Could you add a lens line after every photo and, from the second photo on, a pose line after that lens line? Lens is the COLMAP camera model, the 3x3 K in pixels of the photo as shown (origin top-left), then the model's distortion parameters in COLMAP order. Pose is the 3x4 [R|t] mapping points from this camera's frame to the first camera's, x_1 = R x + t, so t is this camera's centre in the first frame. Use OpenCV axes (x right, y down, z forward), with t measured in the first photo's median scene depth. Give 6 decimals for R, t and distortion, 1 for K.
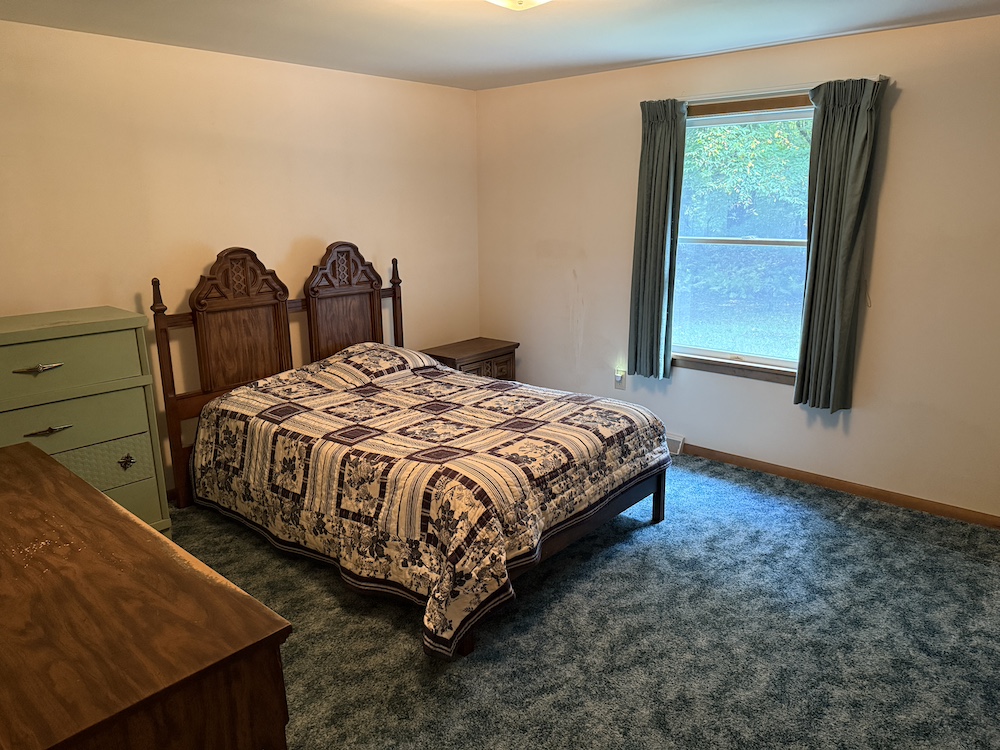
lens RADIAL K [[697.2, 0, 500.0], [0, 697.2, 375.0], [0, 0, 1]] dist [0.044799, 0.000117]
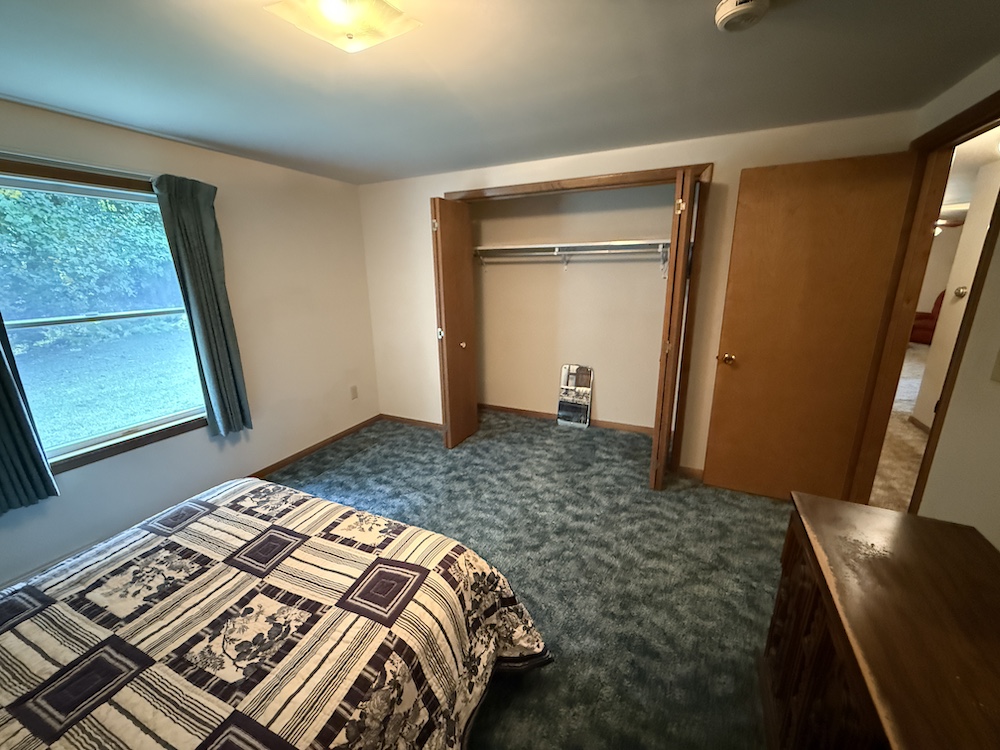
lens RADIAL K [[397.4, 0, 500.0], [0, 397.4, 375.0], [0, 0, 1]] dist [-0.000947, -0.000121]
pose [[-0.281667, -0.232055, 0.931029, -0.412465], [0.247486, 0.919913, 0.304157, -0.179324], [-0.927046, 0.316087, -0.201678, 0.766570]]
